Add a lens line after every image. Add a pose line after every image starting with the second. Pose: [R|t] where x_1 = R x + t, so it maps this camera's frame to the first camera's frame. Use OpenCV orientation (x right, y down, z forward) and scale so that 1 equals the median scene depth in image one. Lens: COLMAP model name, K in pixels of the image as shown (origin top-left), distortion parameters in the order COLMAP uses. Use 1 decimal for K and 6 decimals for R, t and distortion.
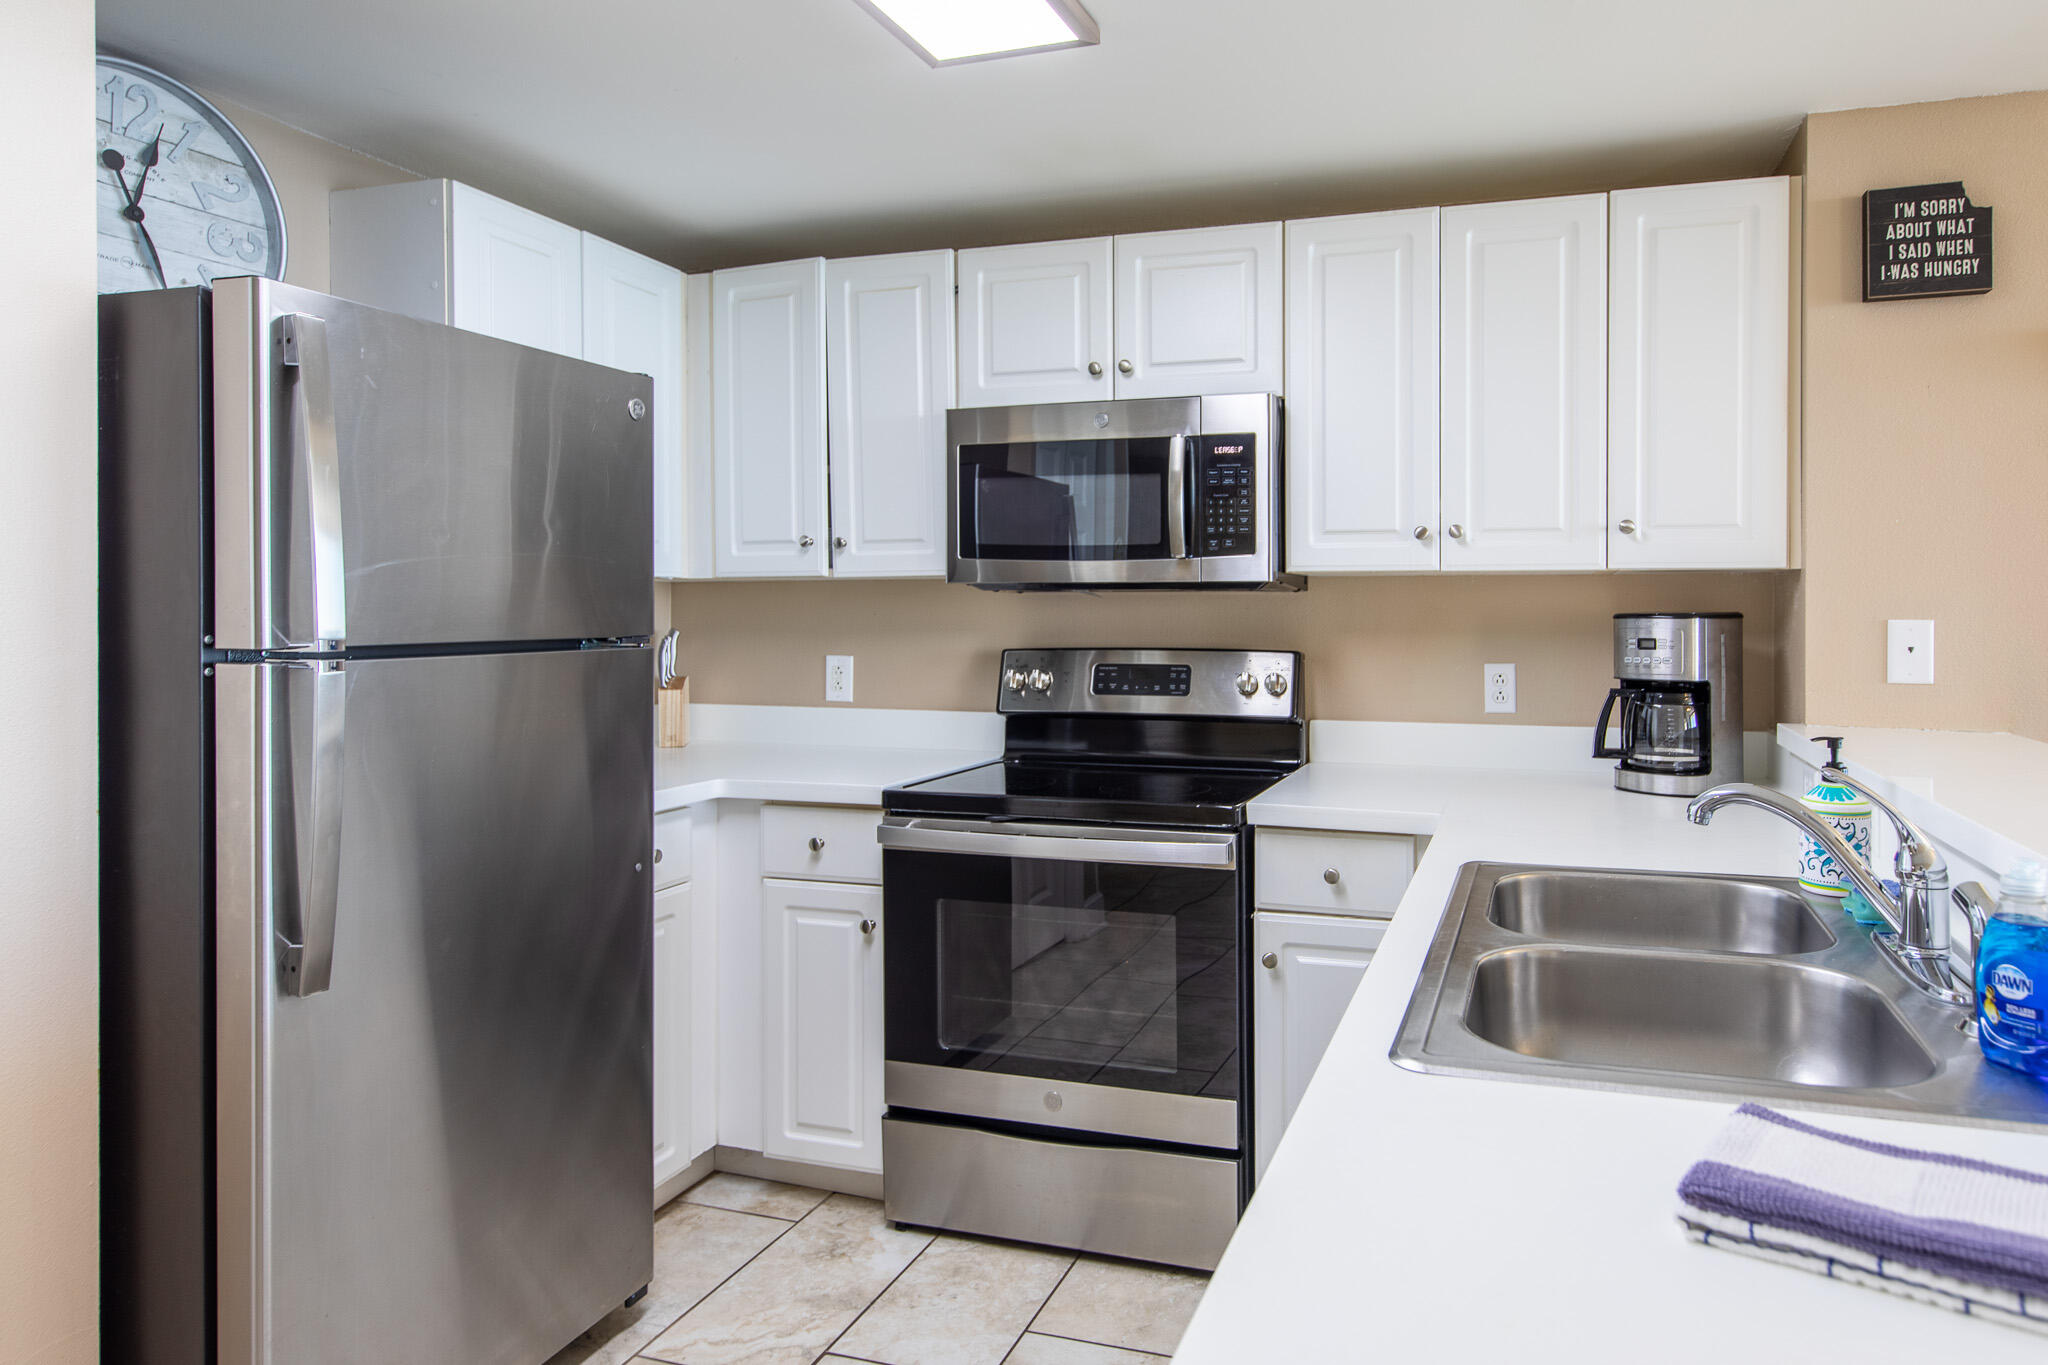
lens RADIAL K [[1197.4, 0, 1179.9], [0, 1197.4, 612.9], [0, 0, 1]] dist [0.002665, 0.005026]
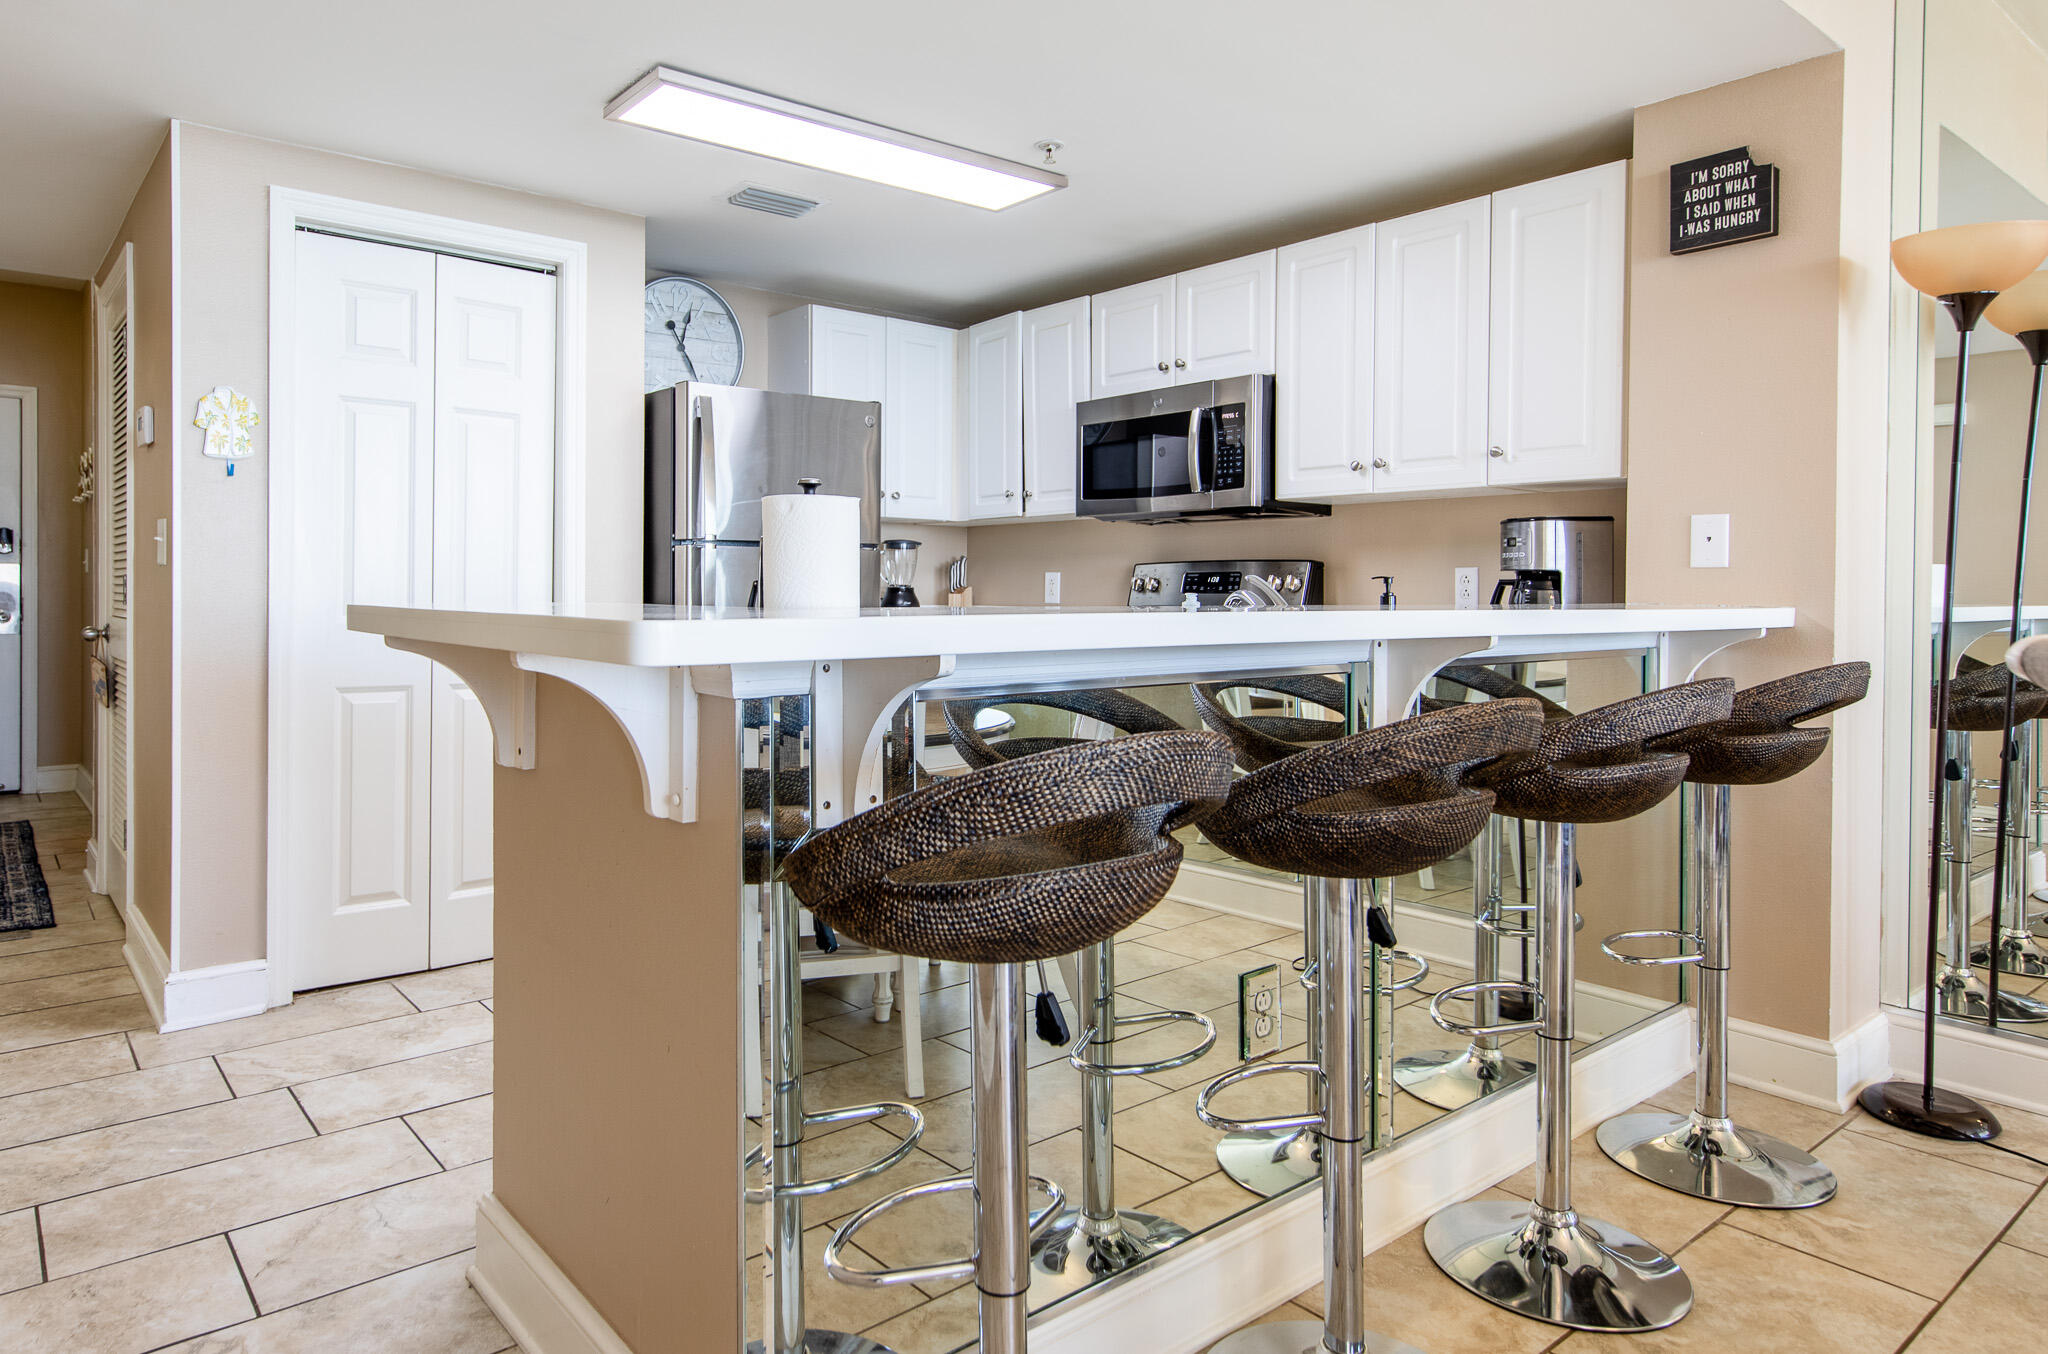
lens RADIAL K [[1225.2, 0, 947.6], [0, 1225.2, 613.7], [0, 0, 1]] dist [-0.002048, -0.002983]
pose [[0.817720, 0.013860, -0.575449, 0.645952], [-0.007277, 0.999879, 0.013742, 0.088475], [0.575570, -0.007050, 0.817722, -0.421767]]
